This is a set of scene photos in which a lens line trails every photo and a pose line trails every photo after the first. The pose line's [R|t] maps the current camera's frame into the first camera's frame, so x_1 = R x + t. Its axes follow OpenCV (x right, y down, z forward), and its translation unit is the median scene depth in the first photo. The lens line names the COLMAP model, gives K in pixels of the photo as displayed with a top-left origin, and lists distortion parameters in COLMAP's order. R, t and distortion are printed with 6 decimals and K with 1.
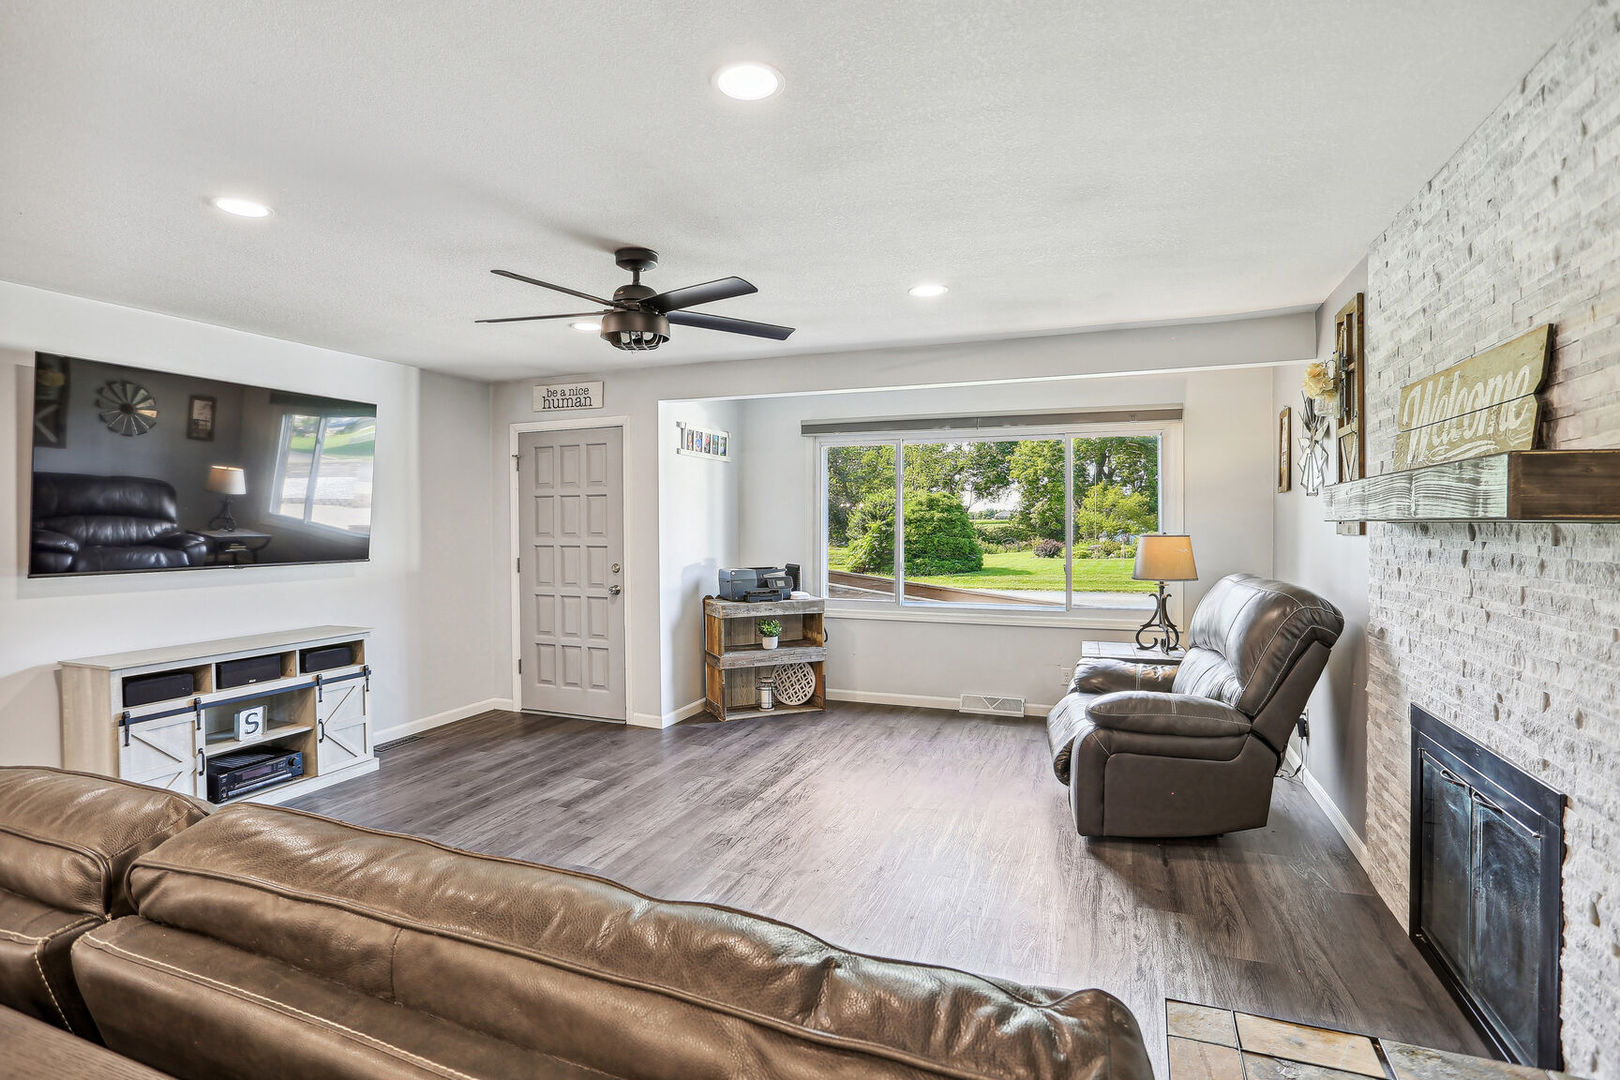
lens RADIAL K [[808.2, 0, 799.0], [0, 808.2, 529.6], [0, 0, 1]] dist [-0.064975, 0.024635]
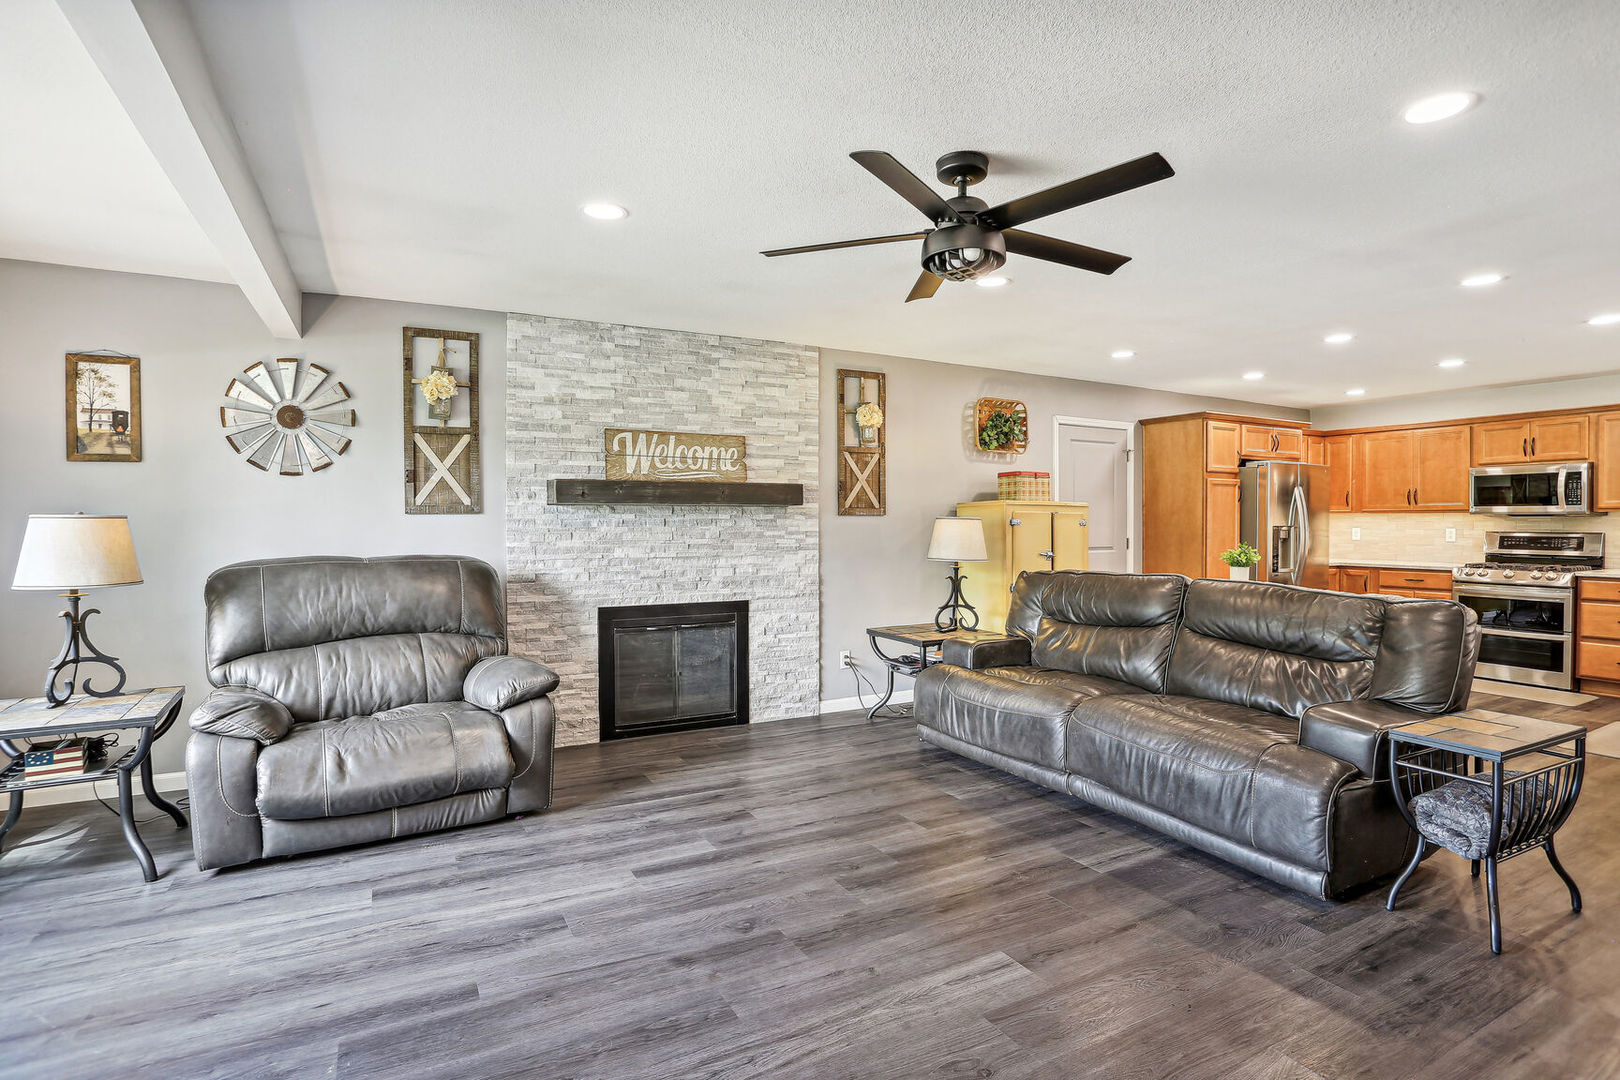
lens RADIAL K [[808.2, 0, 787.1], [0, 808.2, 535.6], [0, 0, 1]] dist [-0.064975, 0.024635]
pose [[-0.764026, -0.005891, 0.645159, -0.327261], [0.008659, 0.999775, 0.019383, 0.013109], [-0.645128, 0.020396, -0.763802, 0.976009]]
